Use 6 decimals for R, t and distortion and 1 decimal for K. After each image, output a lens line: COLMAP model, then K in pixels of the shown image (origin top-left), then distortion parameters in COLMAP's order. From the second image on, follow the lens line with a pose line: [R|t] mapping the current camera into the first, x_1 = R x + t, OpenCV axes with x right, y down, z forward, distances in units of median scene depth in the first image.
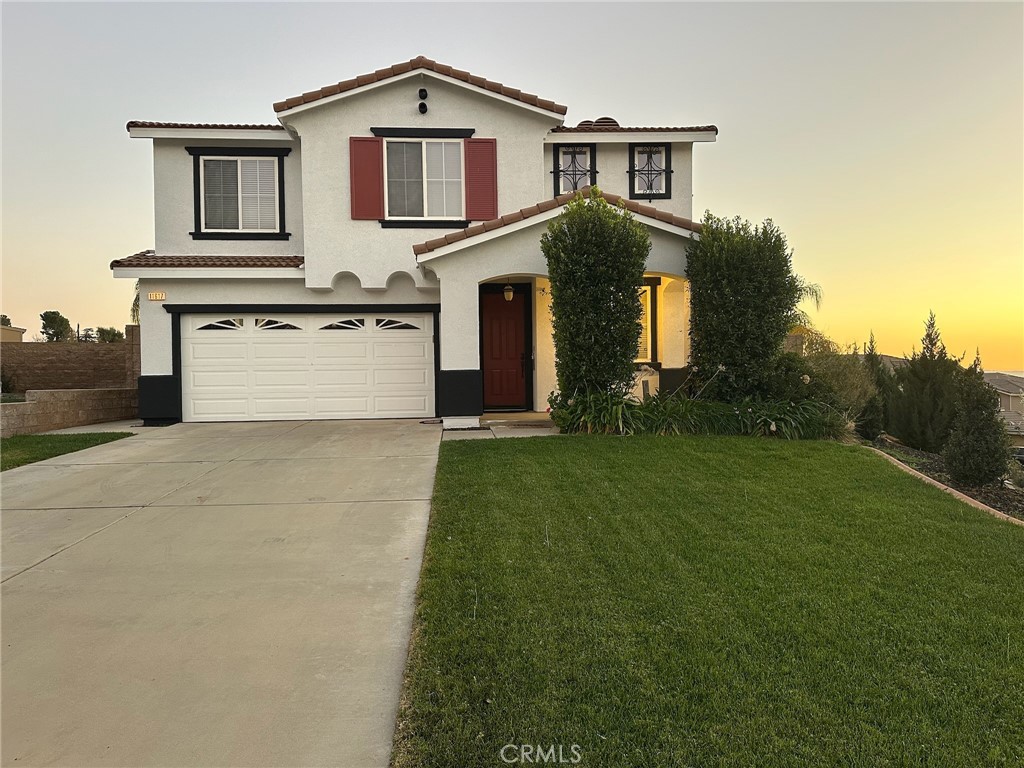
lens RADIAL K [[713.7, 0, 512.0], [0, 713.7, 384.0], [0, 0, 1]] dist [0.111241, -0.127263]
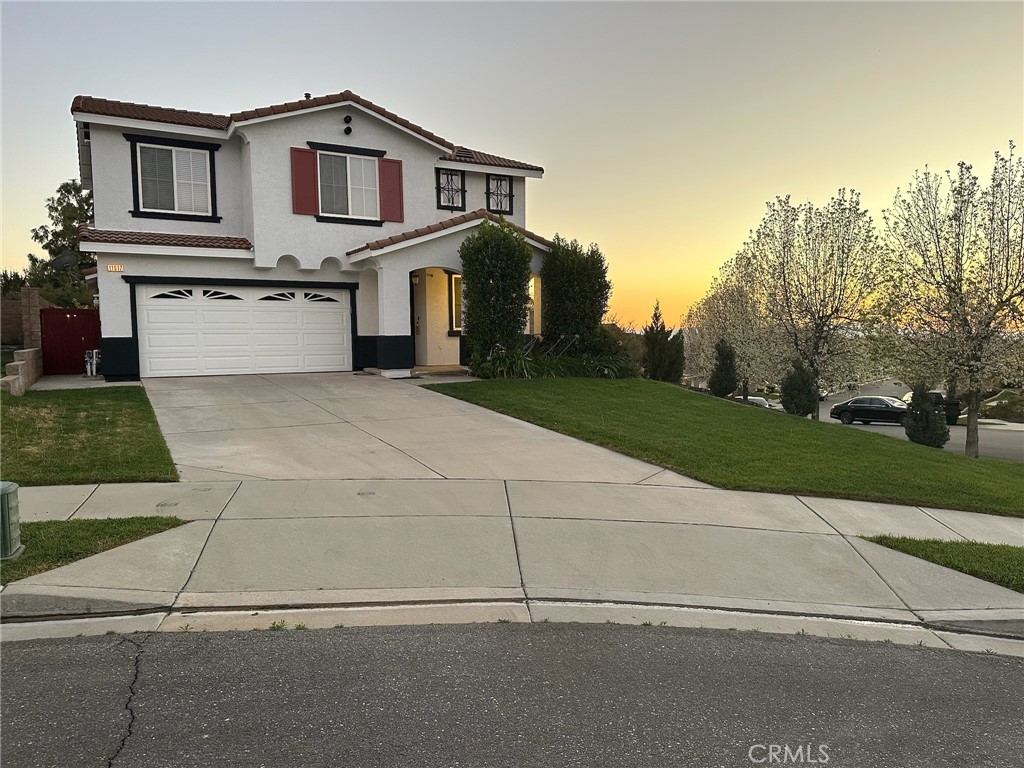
lens RADIAL K [[701.0, 0, 511.7], [0, 701.0, 390.0], [0, 0, 1]] dist [0.072229, -0.097368]
pose [[0.900625, -0.028043, 0.433691, -0.415920], [-0.002714, 0.997534, 0.070138, -0.009054], [-0.434589, -0.064346, 0.898328, -0.287062]]
